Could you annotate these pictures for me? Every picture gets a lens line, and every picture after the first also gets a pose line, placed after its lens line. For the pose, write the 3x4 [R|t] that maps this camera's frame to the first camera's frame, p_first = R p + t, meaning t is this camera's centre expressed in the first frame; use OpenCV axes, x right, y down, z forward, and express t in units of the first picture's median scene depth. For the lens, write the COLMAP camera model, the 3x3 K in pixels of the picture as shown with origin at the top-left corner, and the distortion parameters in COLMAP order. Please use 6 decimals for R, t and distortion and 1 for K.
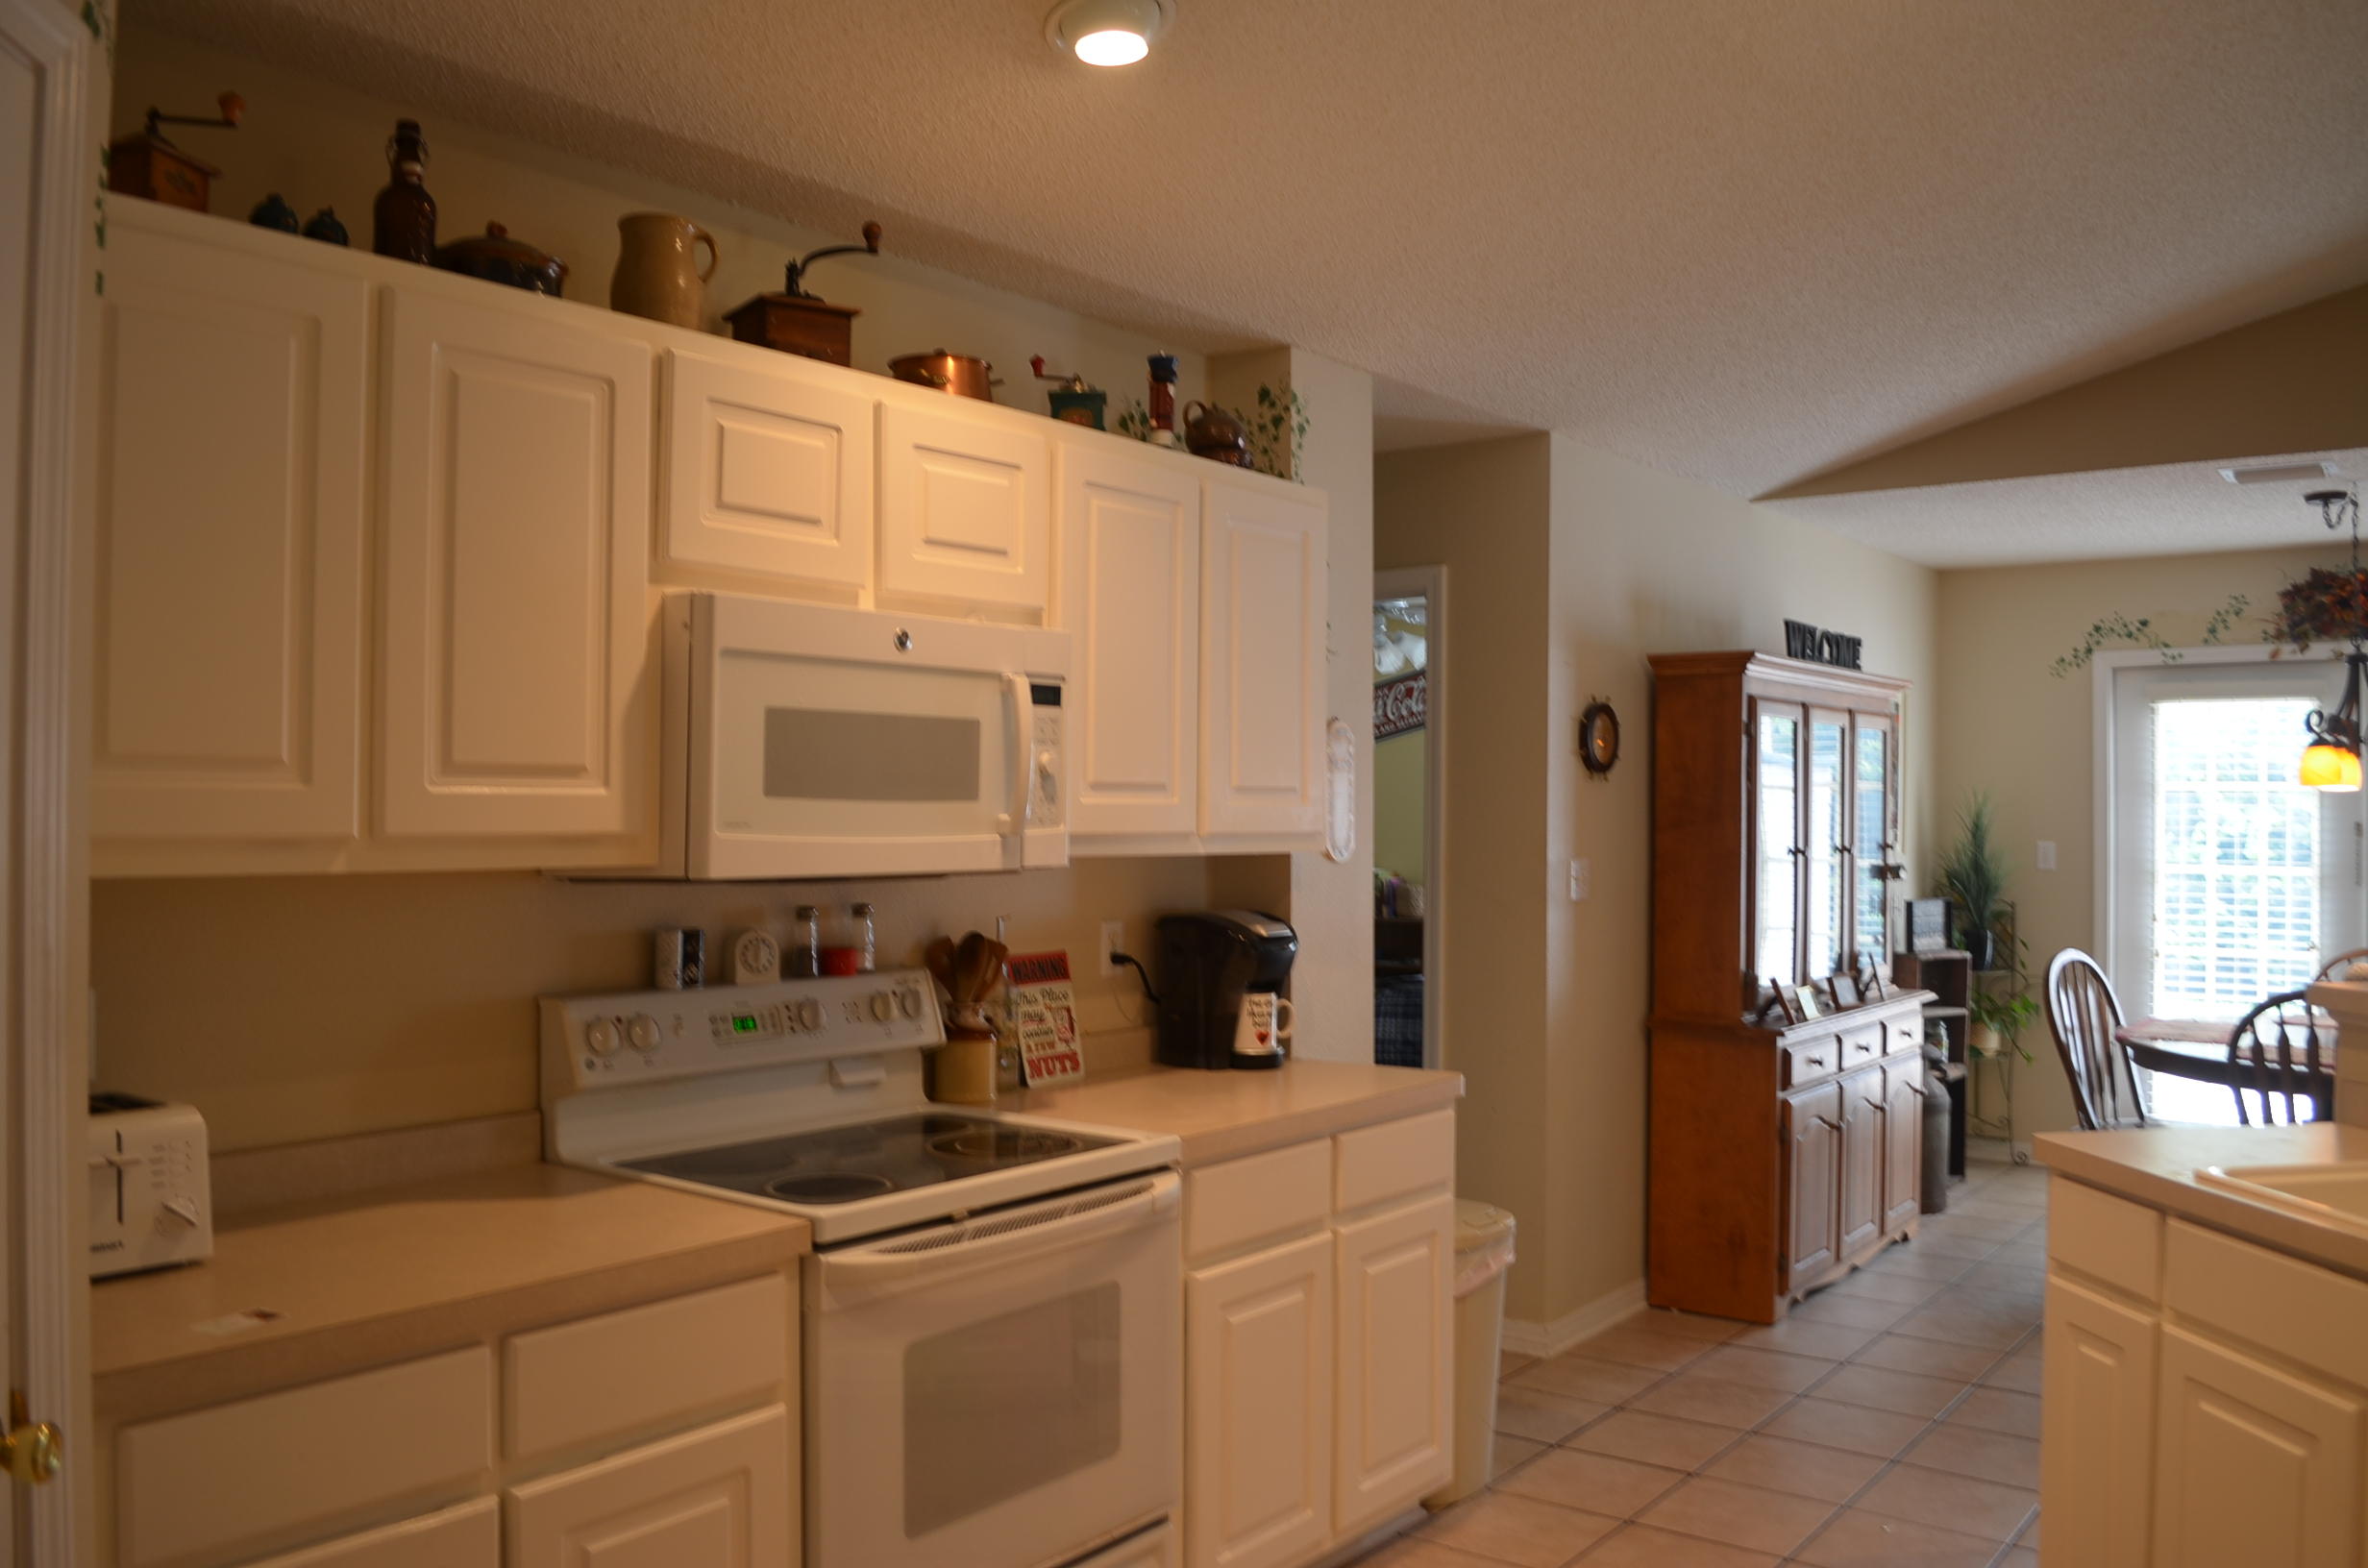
lens RADIAL K [[1855.4, 0, 1194.7], [0, 1855.4, 782.9], [0, 0, 1]] dist [-0.082263, 0.009710]
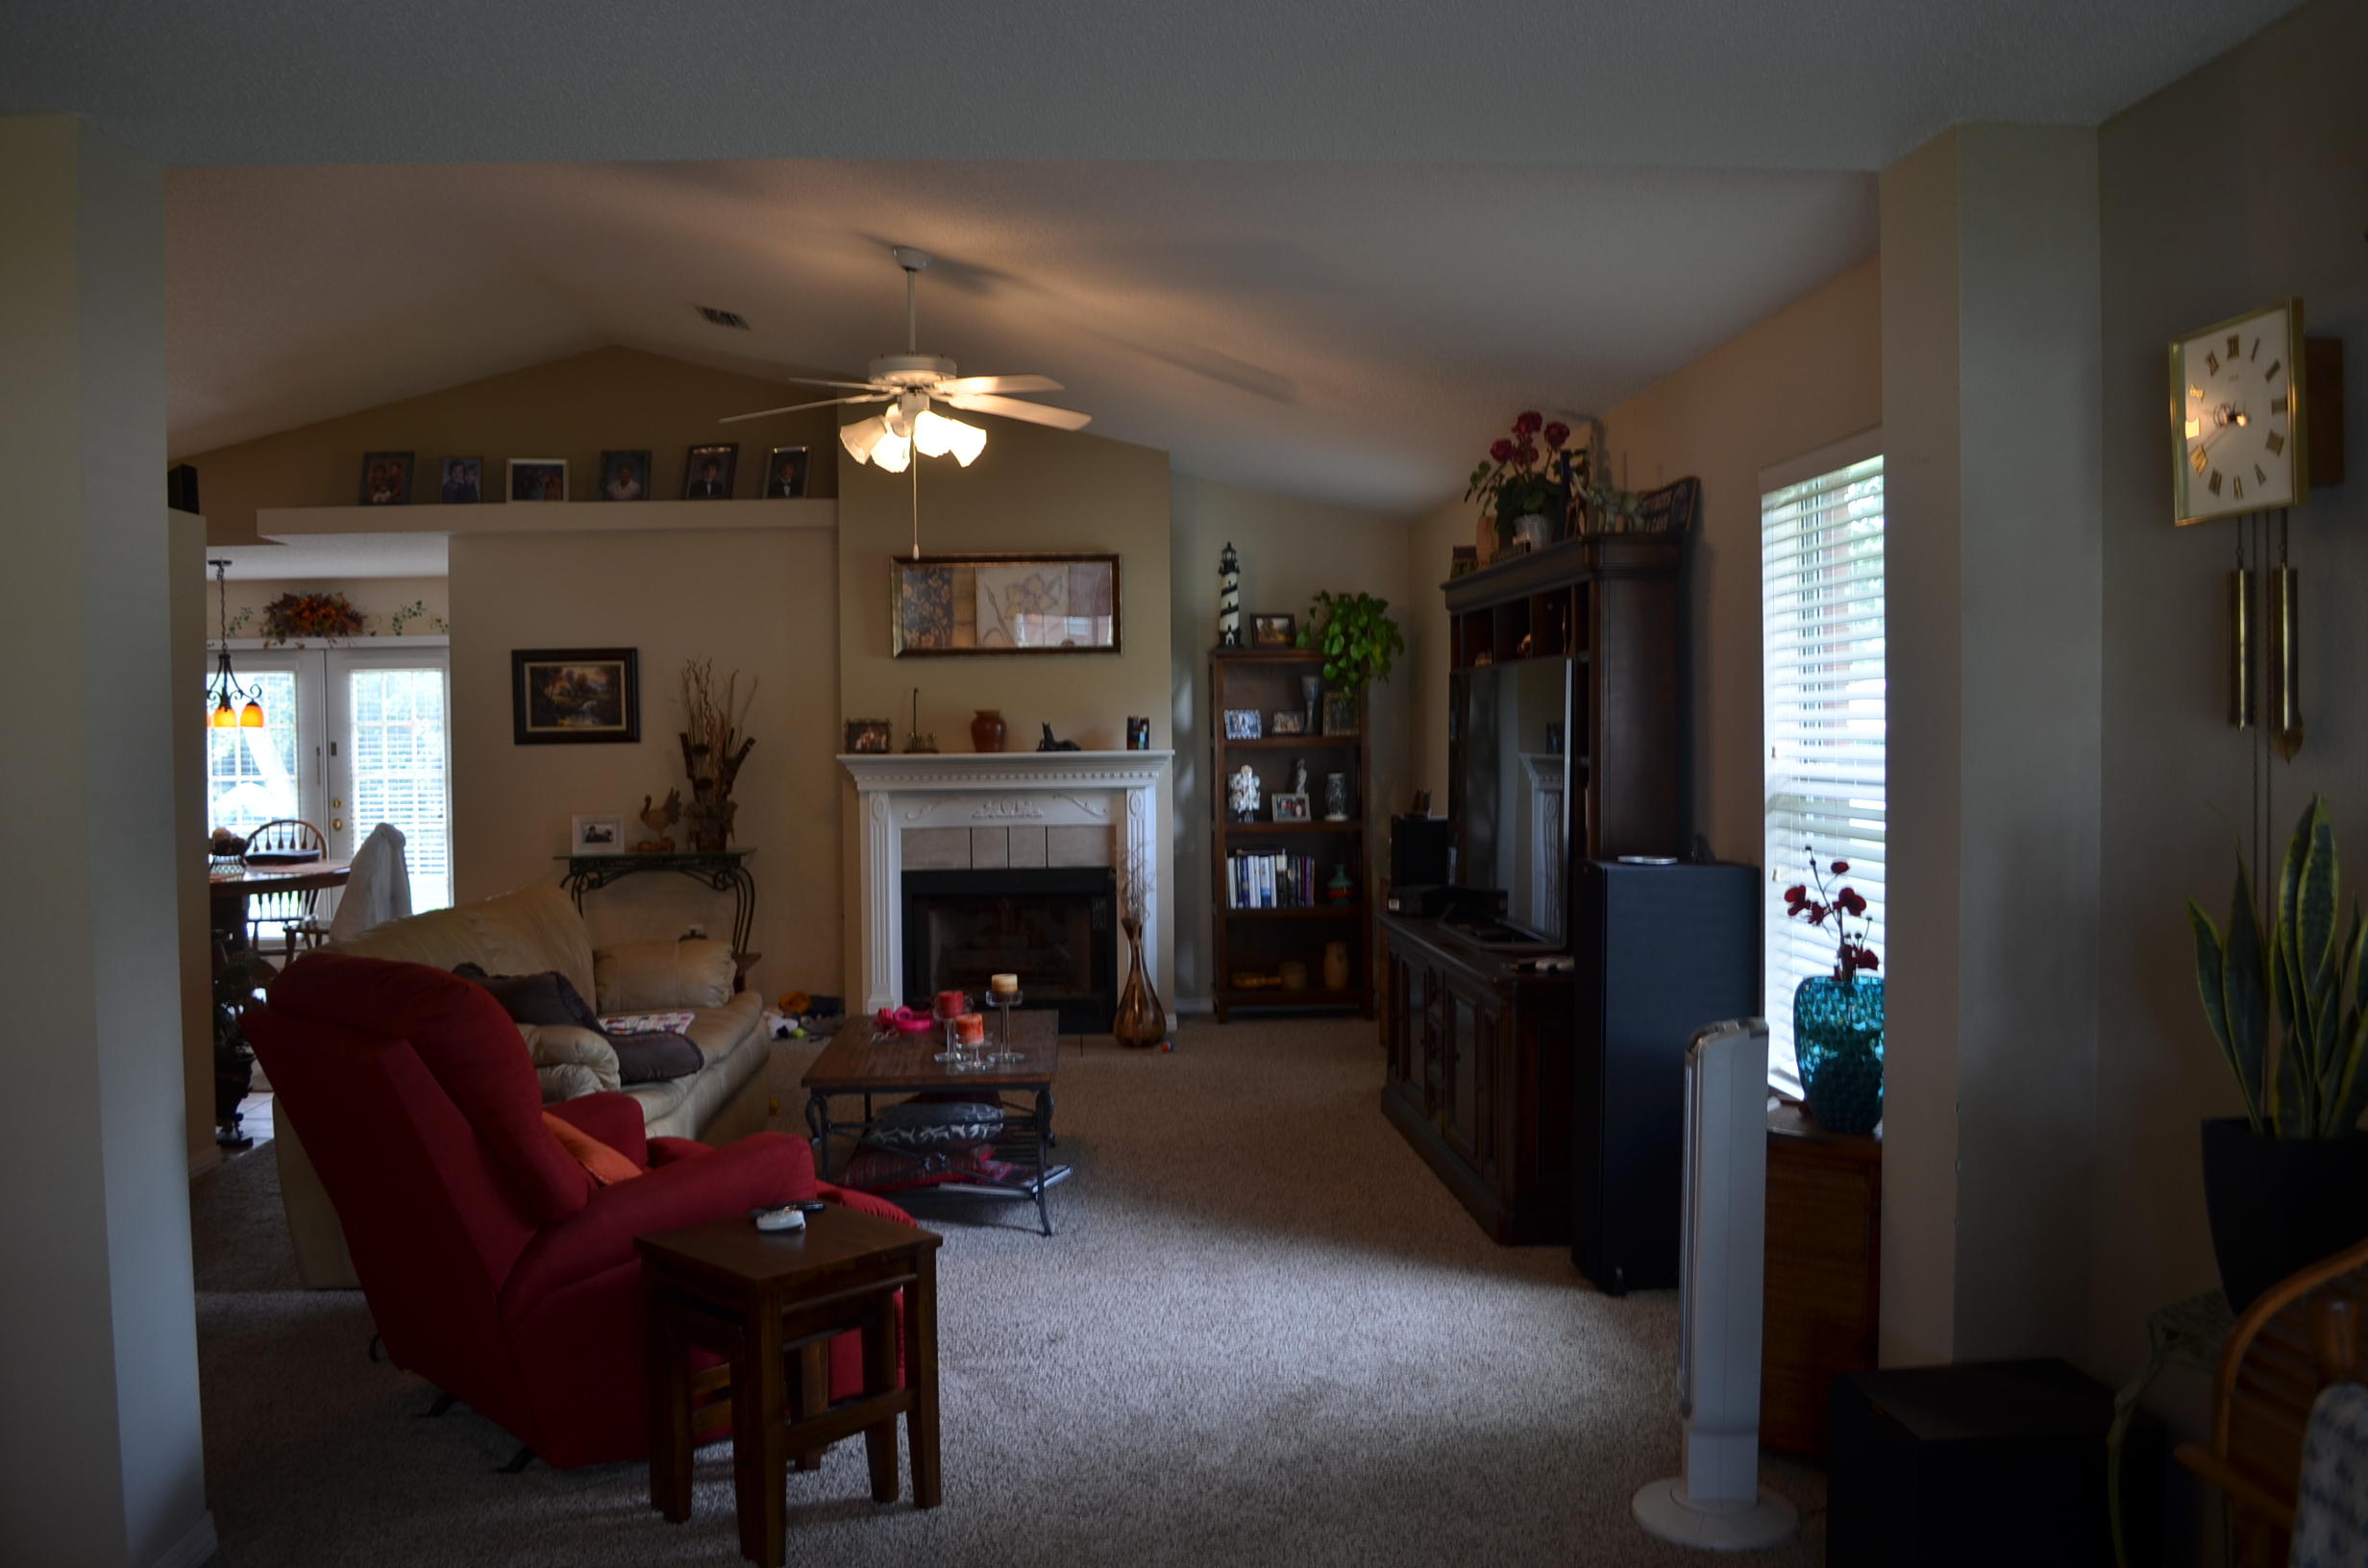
lens RADIAL K [[1855.4, 0, 1192.6], [0, 1855.4, 782.4], [0, 0, 1]] dist [-0.082263, 0.009710]
pose [[0.746210, -0.037751, 0.664639, 0.171761], [0.010762, 0.998944, 0.044658, -0.015586], [-0.665623, -0.026171, 0.745829, -1.056111]]
